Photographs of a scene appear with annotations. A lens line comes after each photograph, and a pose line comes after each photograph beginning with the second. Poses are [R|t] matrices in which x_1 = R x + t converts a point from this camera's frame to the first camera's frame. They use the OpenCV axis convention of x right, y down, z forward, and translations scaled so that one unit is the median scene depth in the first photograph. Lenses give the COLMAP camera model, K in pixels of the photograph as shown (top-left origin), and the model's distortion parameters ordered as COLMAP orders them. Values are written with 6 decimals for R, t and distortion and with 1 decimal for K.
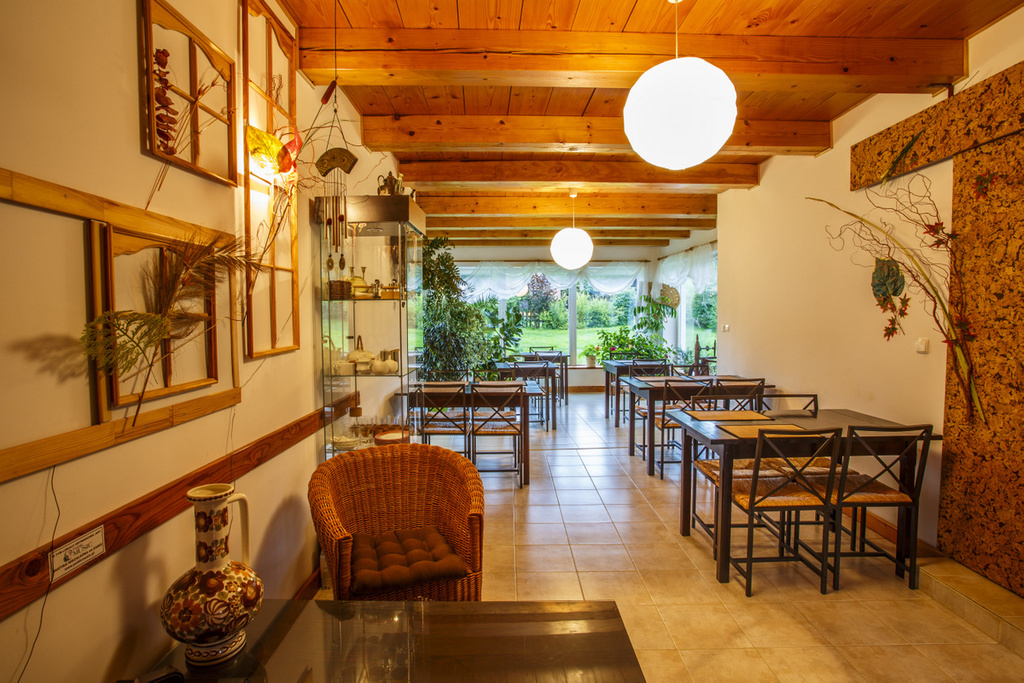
lens RADIAL K [[499.7, 0, 513.7], [0, 499.7, 337.8], [0, 0, 1]] dist [-0.068626, 0.028626]
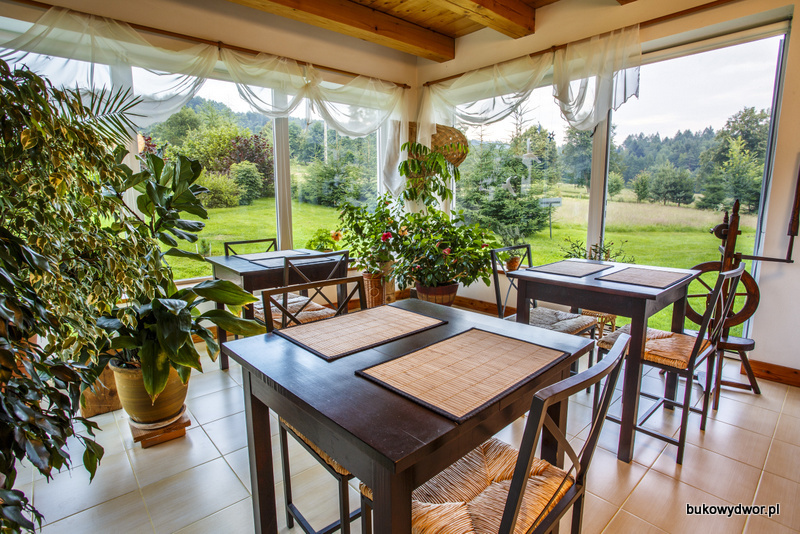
lens RADIAL K [[399.8, 0, 400.0], [0, 399.8, 267.0], [0, 0, 1]] dist [-0.080902, 0.038170]
pose [[0.777774, -0.105038, 0.619705, -0.198676], [0.027761, 0.990716, 0.133081, -0.004172], [-0.627930, -0.086303, 0.773470, 2.177462]]
